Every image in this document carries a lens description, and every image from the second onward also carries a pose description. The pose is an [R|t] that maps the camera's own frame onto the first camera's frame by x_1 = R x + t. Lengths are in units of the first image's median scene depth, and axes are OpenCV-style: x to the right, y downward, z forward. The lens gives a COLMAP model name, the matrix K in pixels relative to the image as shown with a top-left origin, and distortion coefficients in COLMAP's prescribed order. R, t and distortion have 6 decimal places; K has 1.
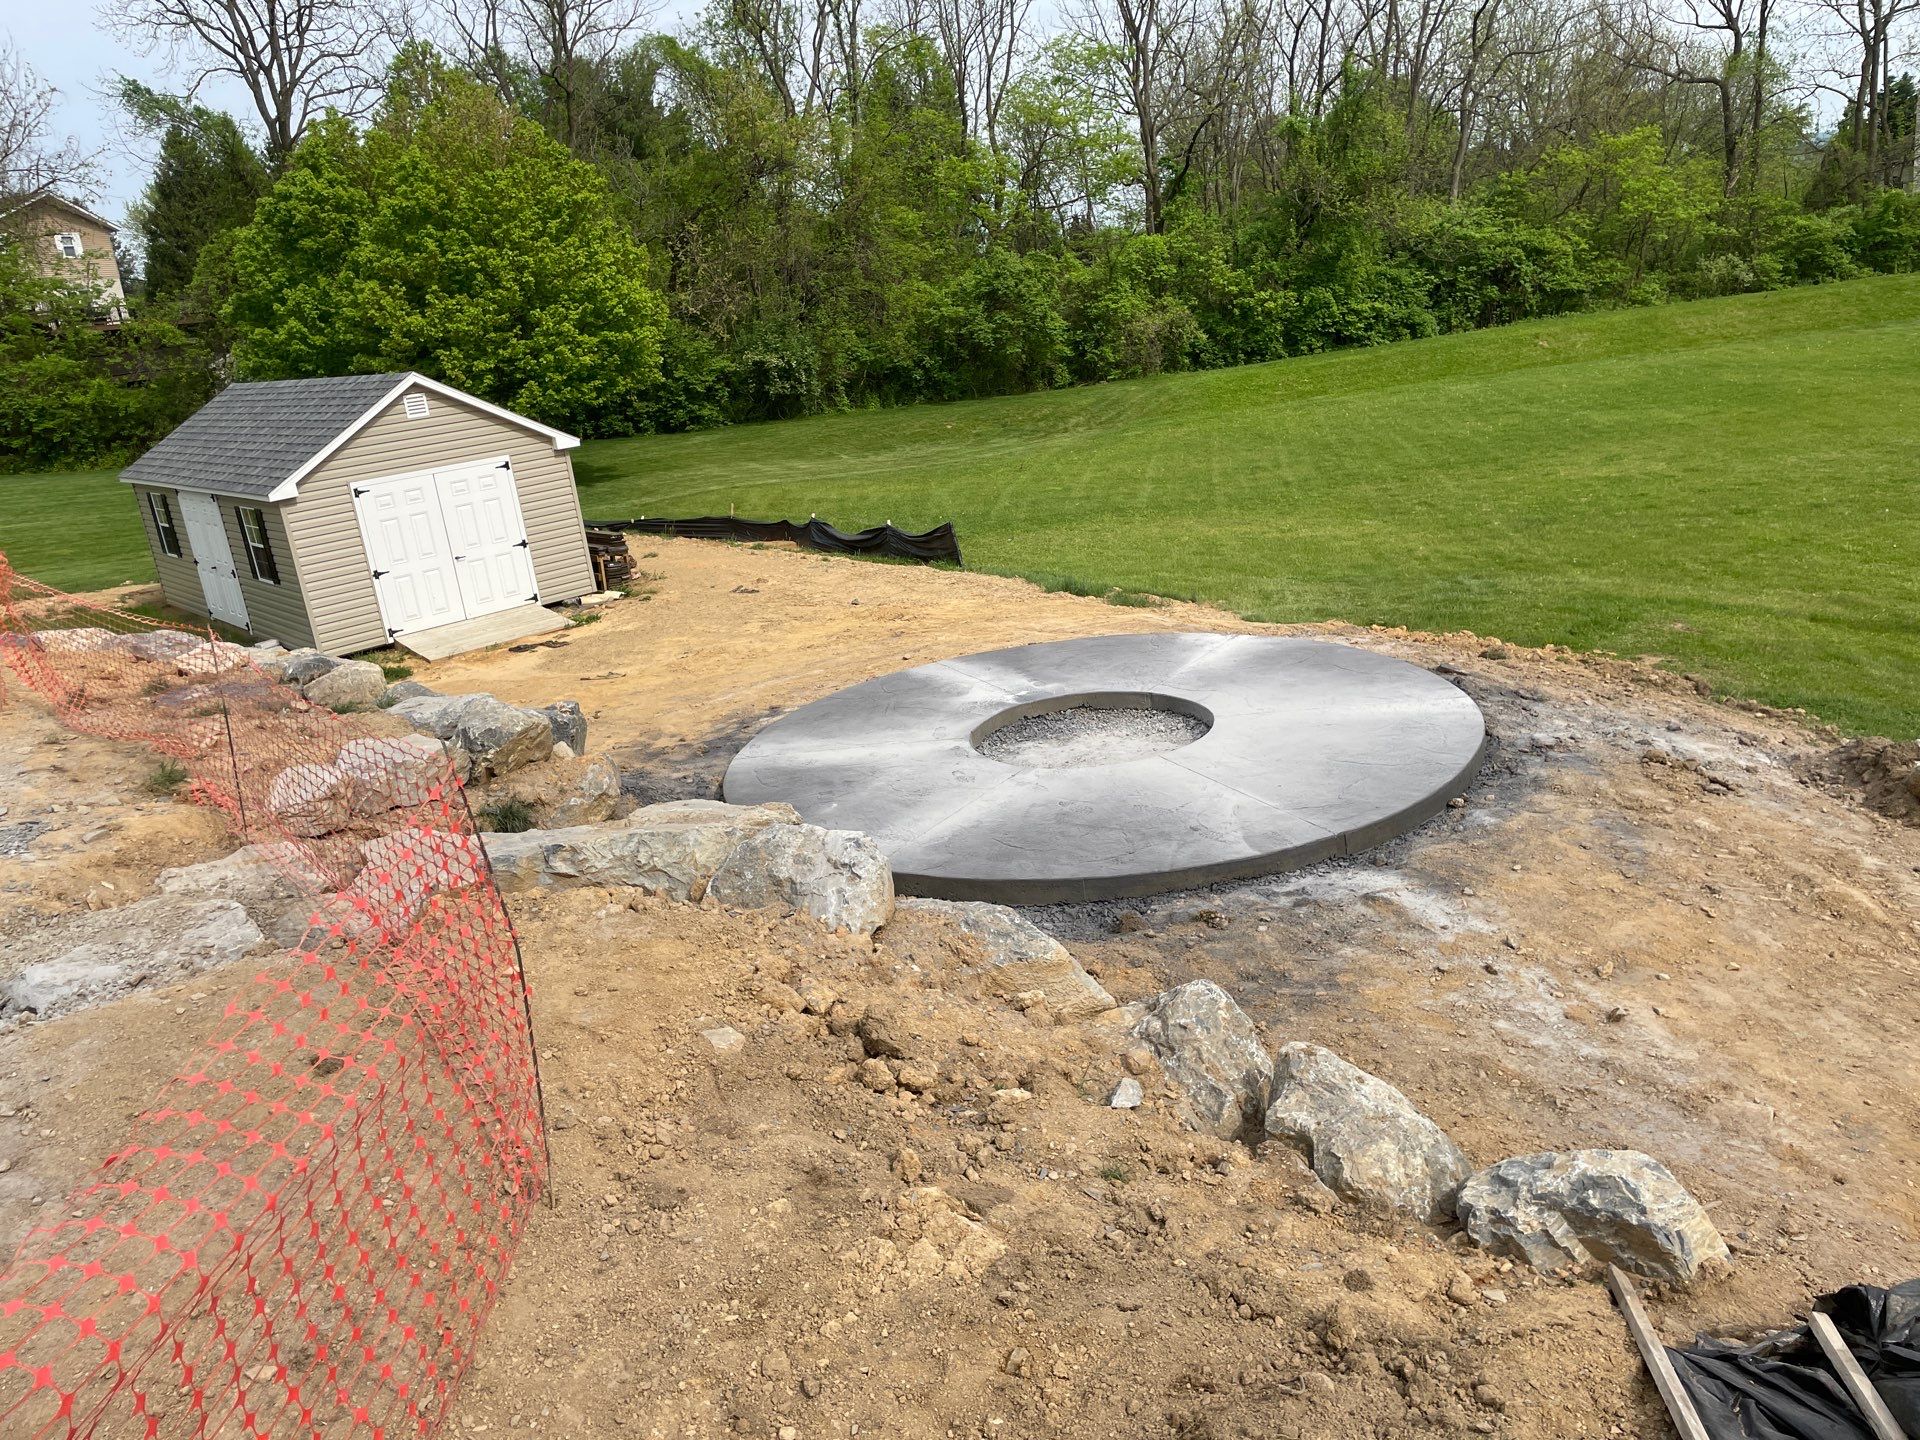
lens RADIAL K [[1437.9, 0, 951.8], [0, 1437.9, 708.9], [0, 0, 1]] dist [0.030170, -0.051979]
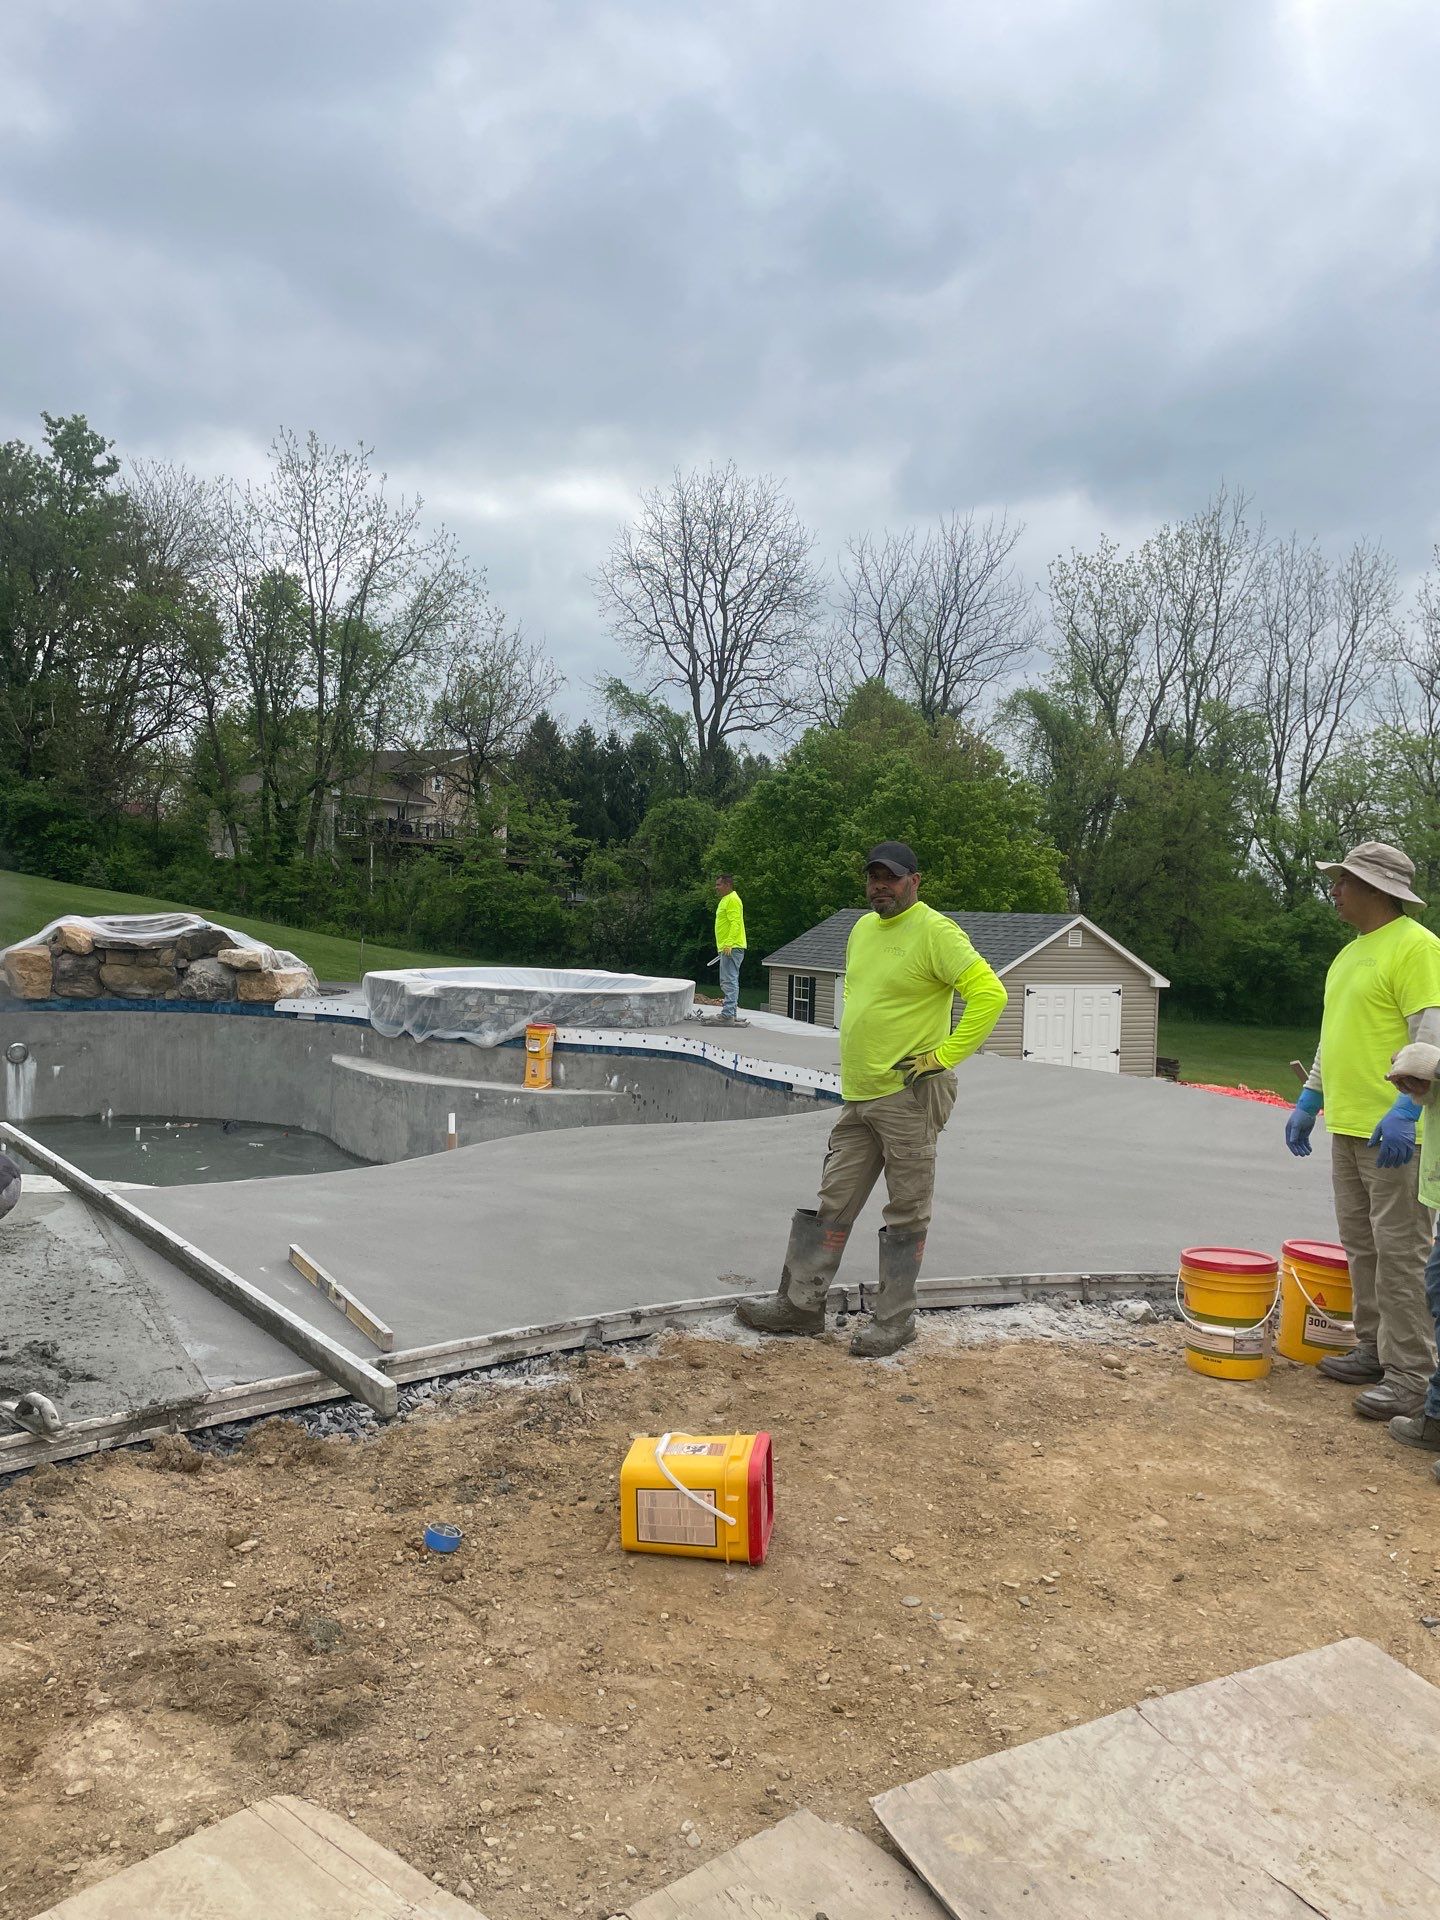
lens RADIAL K [[1437.9, 0, 710.9], [0, 1437.9, 950.2], [0, 0, 1]] dist [0.030170, -0.051979]
pose [[0.955252, 0.148334, -0.255911, -0.189578], [-0.207943, 0.952064, -0.224353, 0.096720], [0.210364, 0.267529, 0.940306, -0.191230]]
